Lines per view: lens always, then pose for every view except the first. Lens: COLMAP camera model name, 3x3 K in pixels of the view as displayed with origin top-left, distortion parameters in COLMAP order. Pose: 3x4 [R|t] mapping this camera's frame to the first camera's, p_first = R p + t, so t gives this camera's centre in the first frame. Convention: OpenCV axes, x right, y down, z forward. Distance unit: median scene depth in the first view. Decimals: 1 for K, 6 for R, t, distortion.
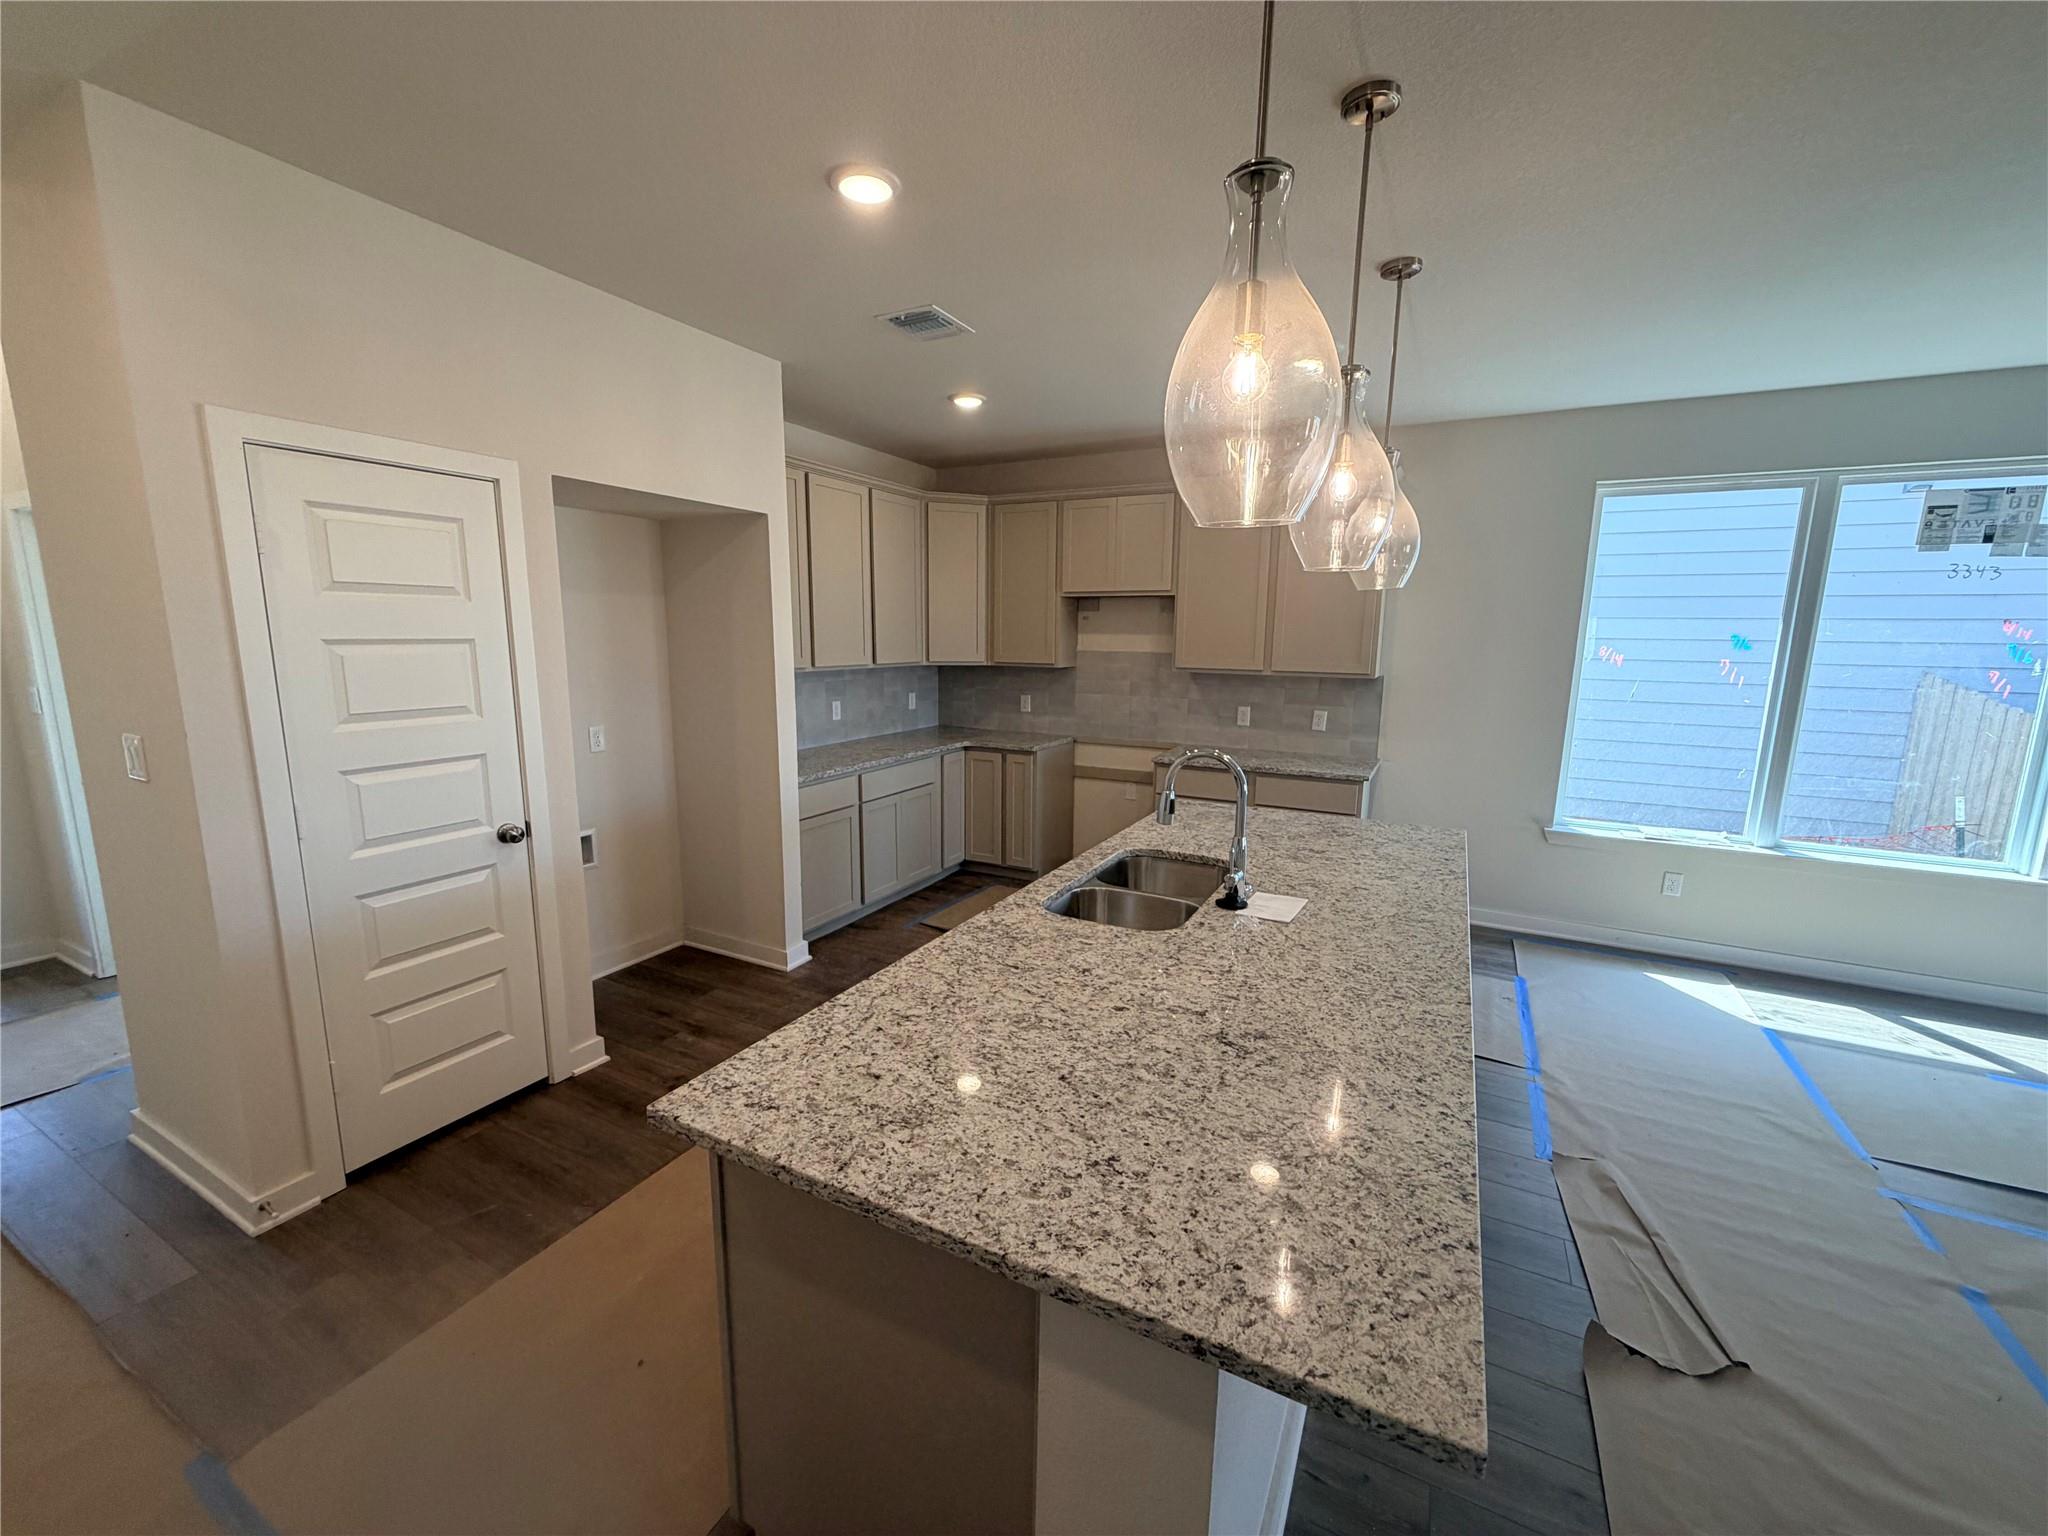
lens RADIAL K [[815.4, 0, 1021.9], [0, 815.4, 768.5], [0, 0, 1]] dist [-0.001764, 0.000637]
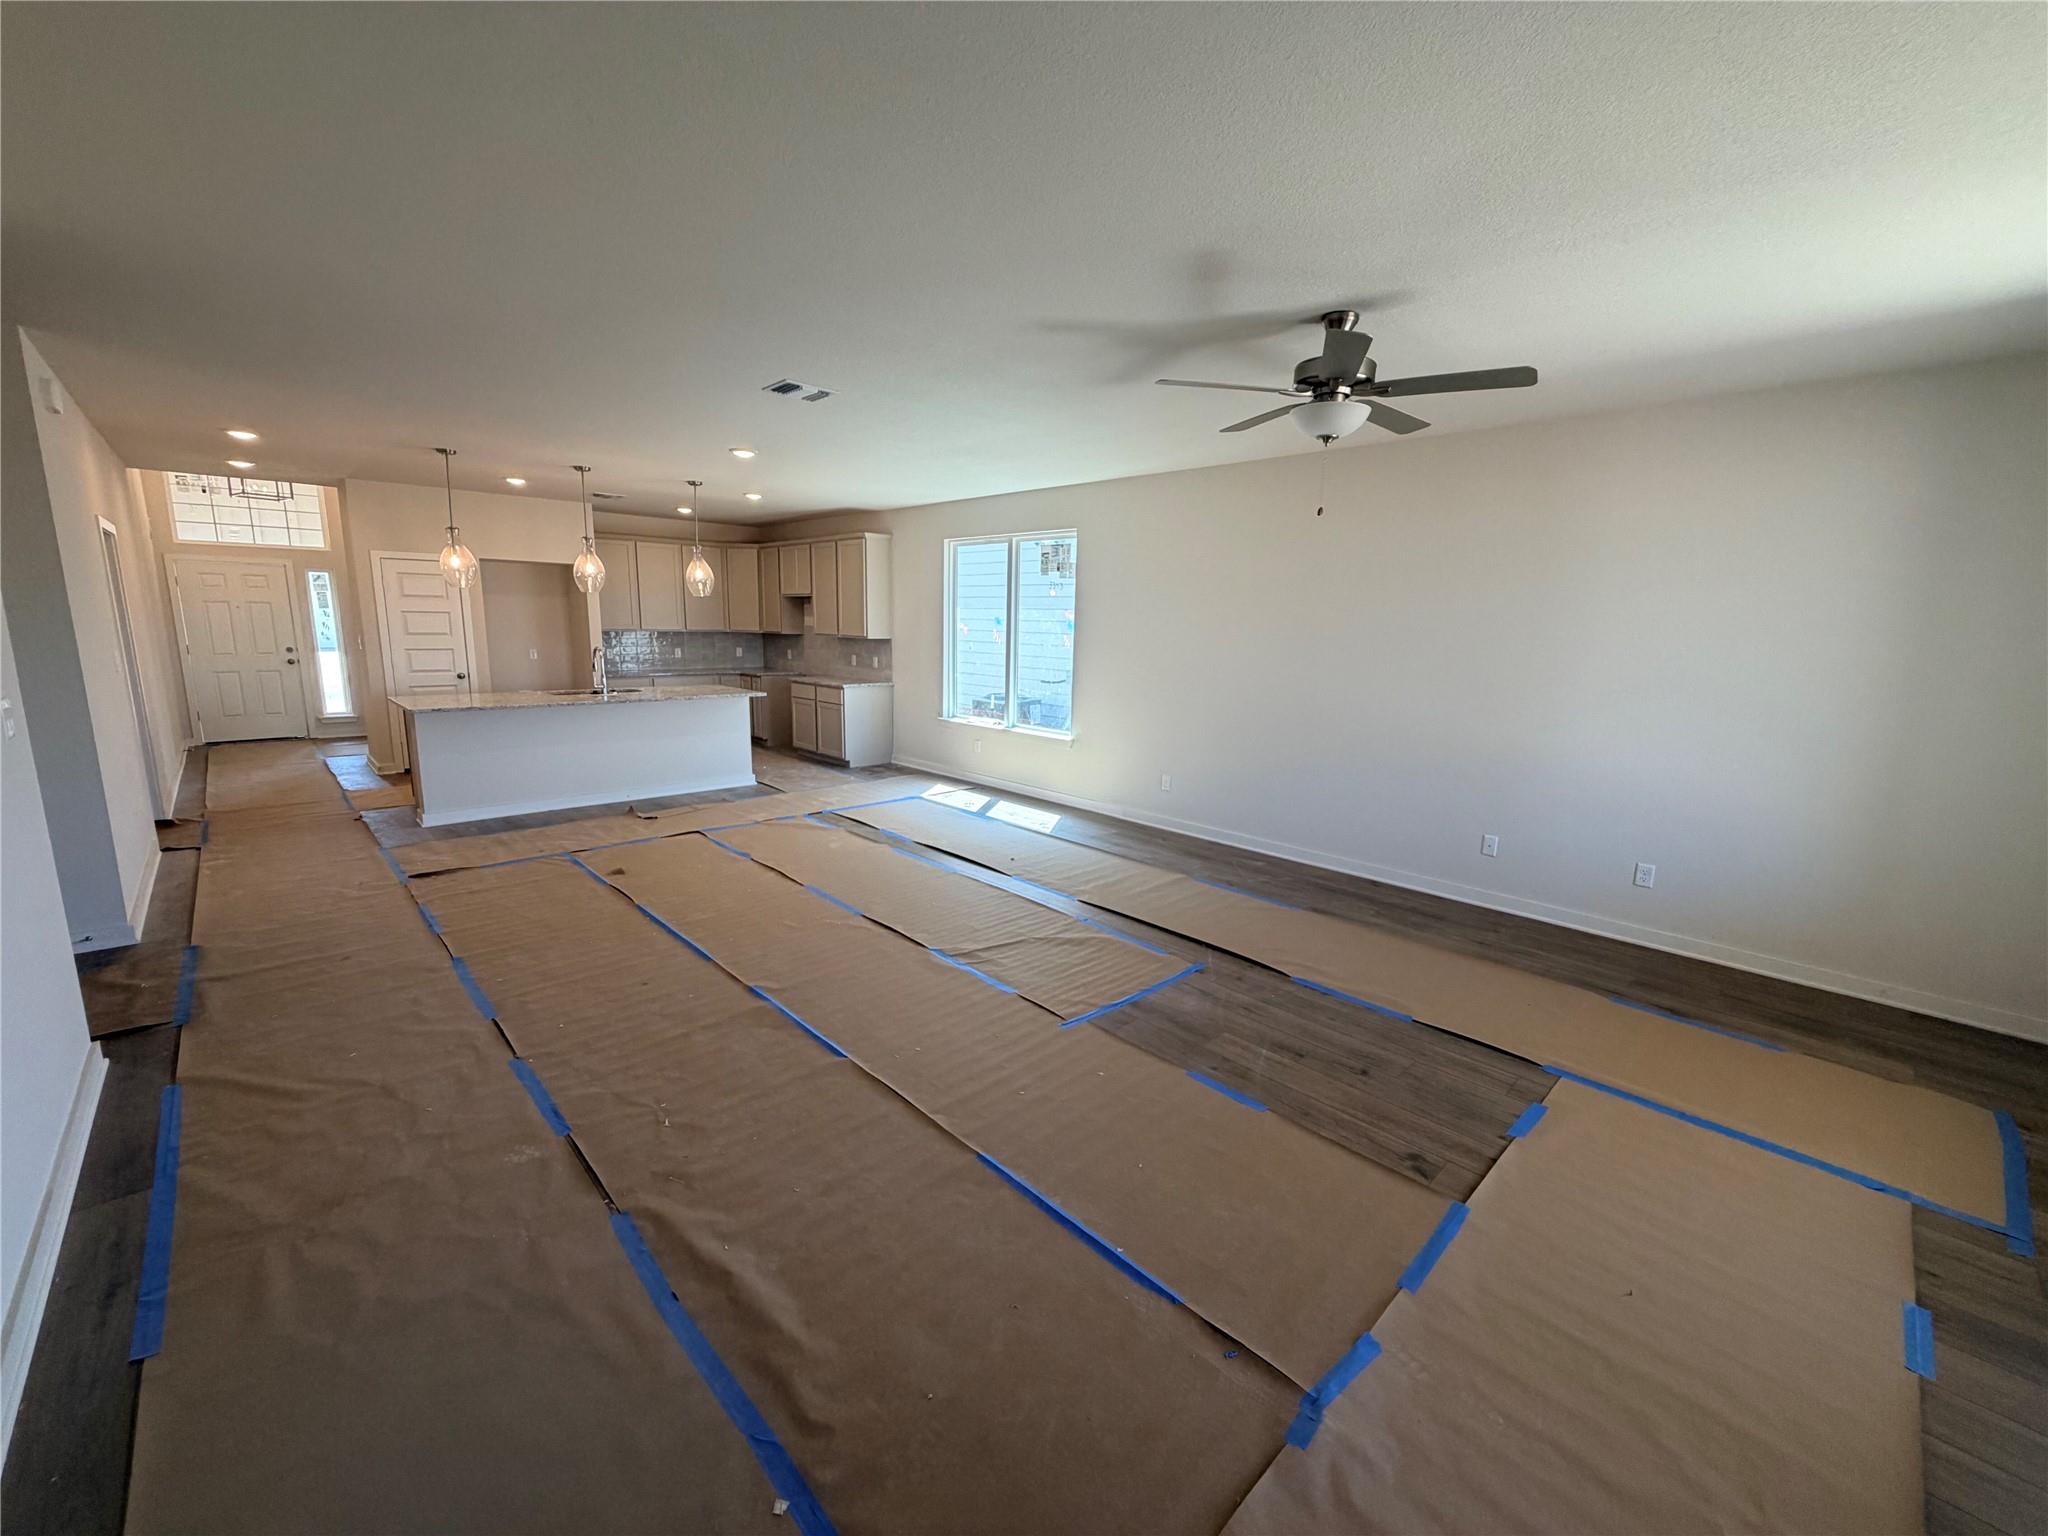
lens RADIAL K [[815.4, 0, 1025.2], [0, 815.4, 772.4], [0, 0, 1]] dist [-0.001764, 0.000637]
pose [[0.948700, 0.066633, -0.309075, 1.728442], [-0.062886, 0.997776, 0.022082, 0.177399], [0.309859, -0.001513, 0.950781, -0.925245]]
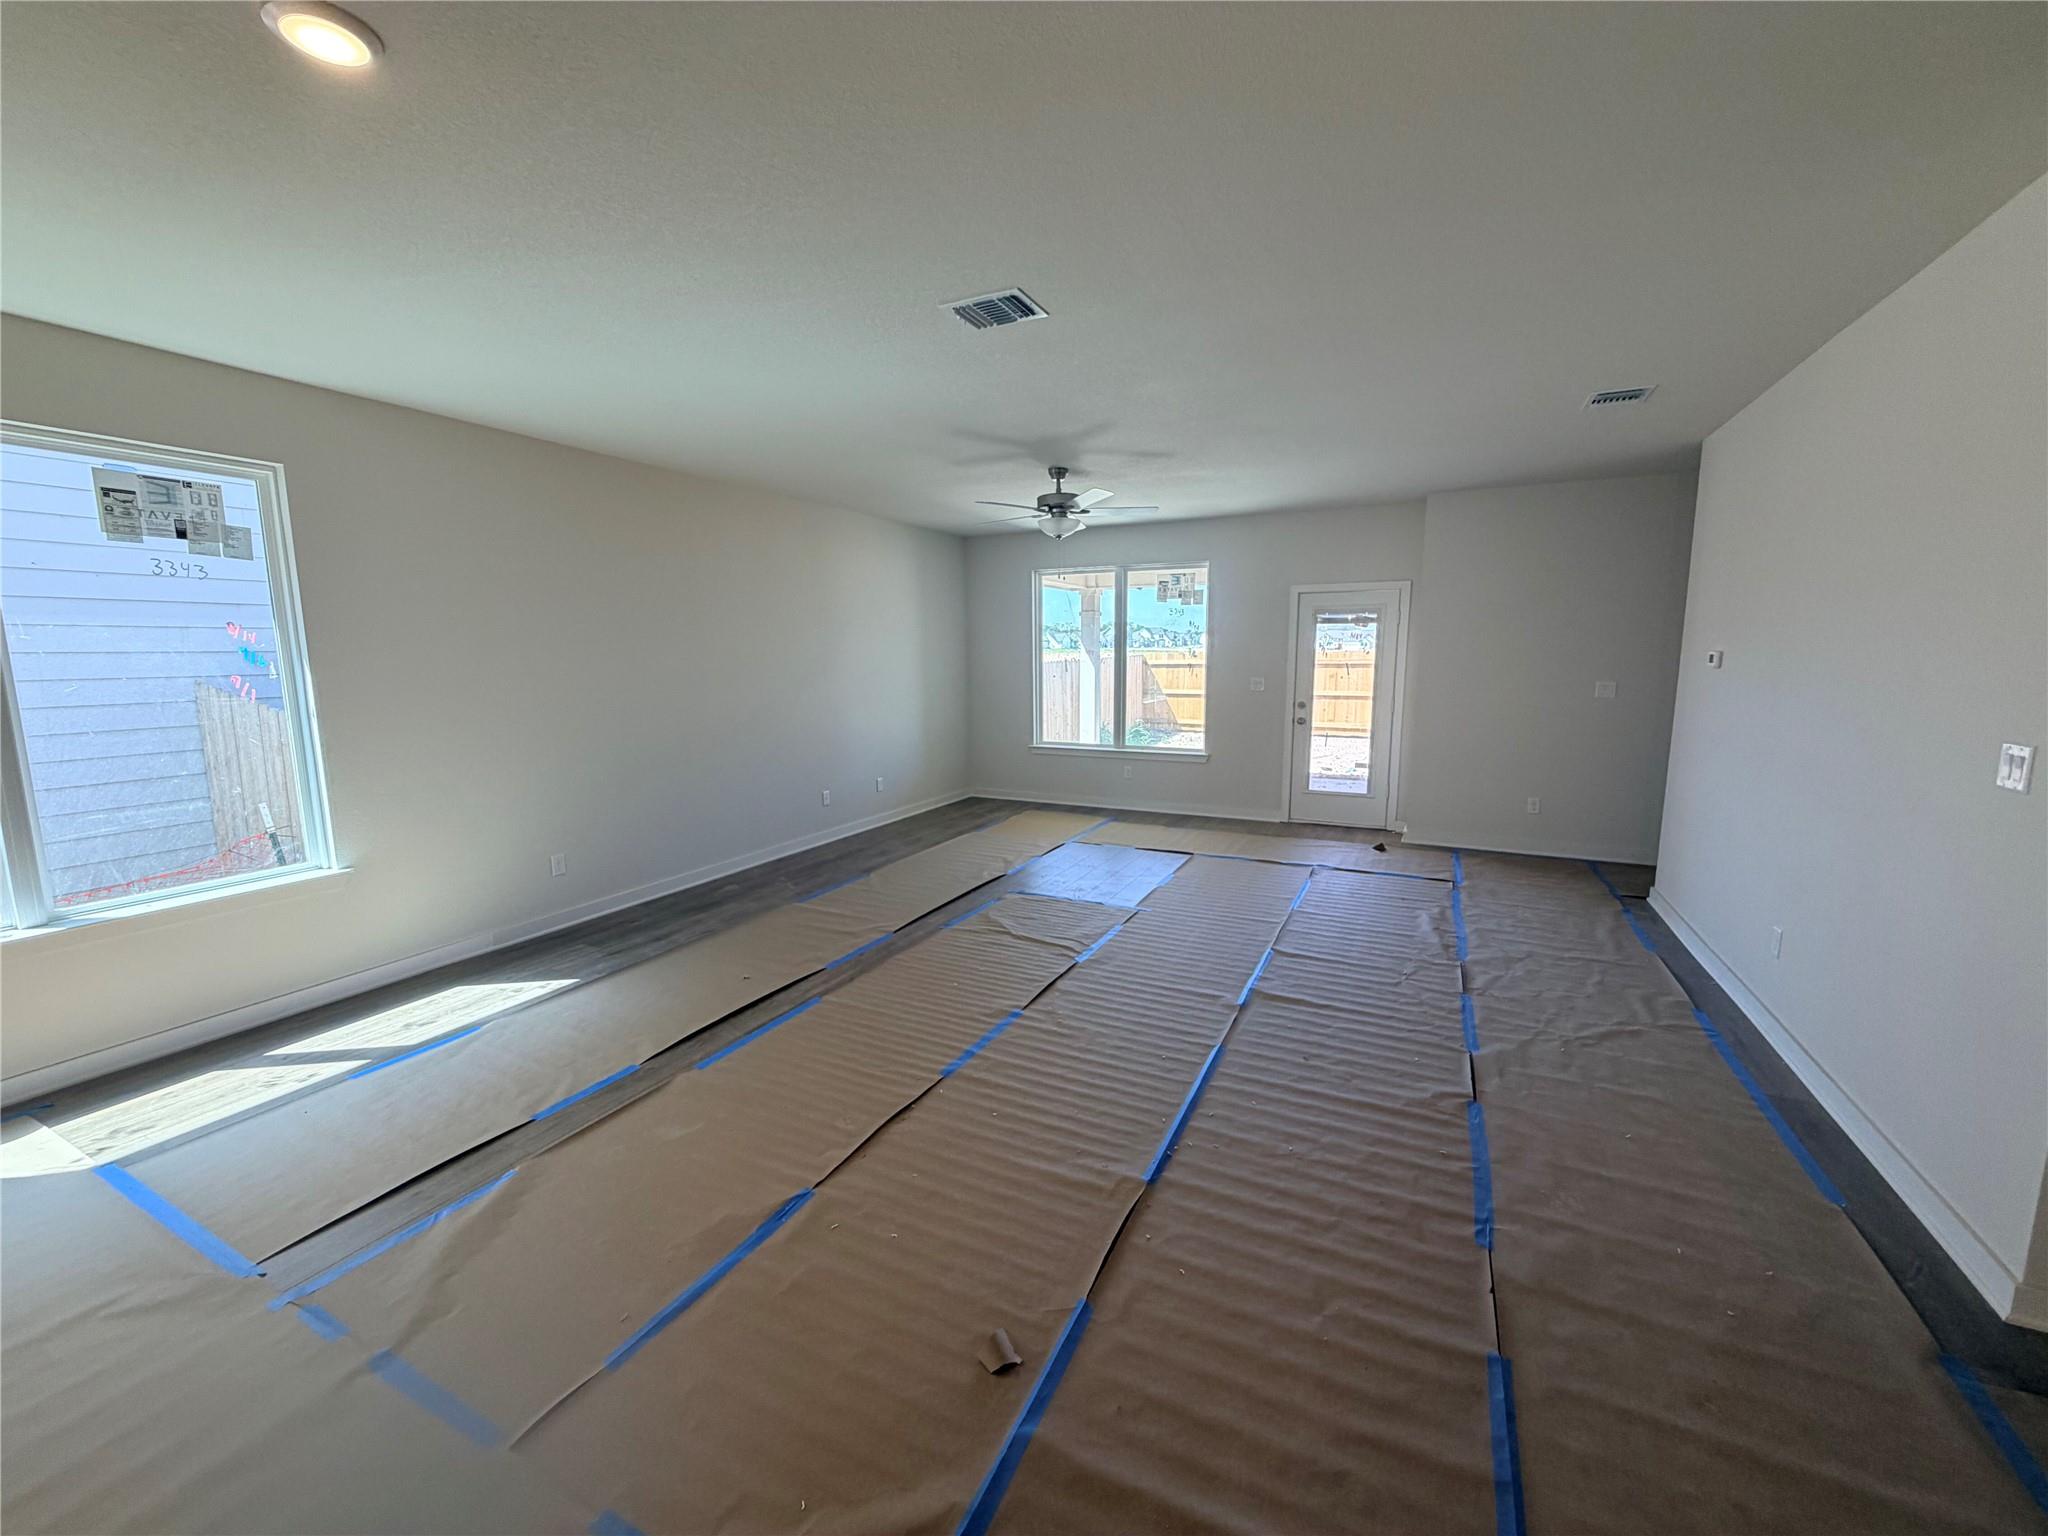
lens RADIAL K [[815.4, 0, 1025.3], [0, 815.4, 768.4], [0, 0, 1]] dist [-0.001764, 0.000637]
pose [[-0.031400, -0.154905, 0.987430, 0.200347], [0.171829, 0.972373, 0.158007, -0.005696], [-0.984626, 0.174630, -0.003915, 0.106509]]
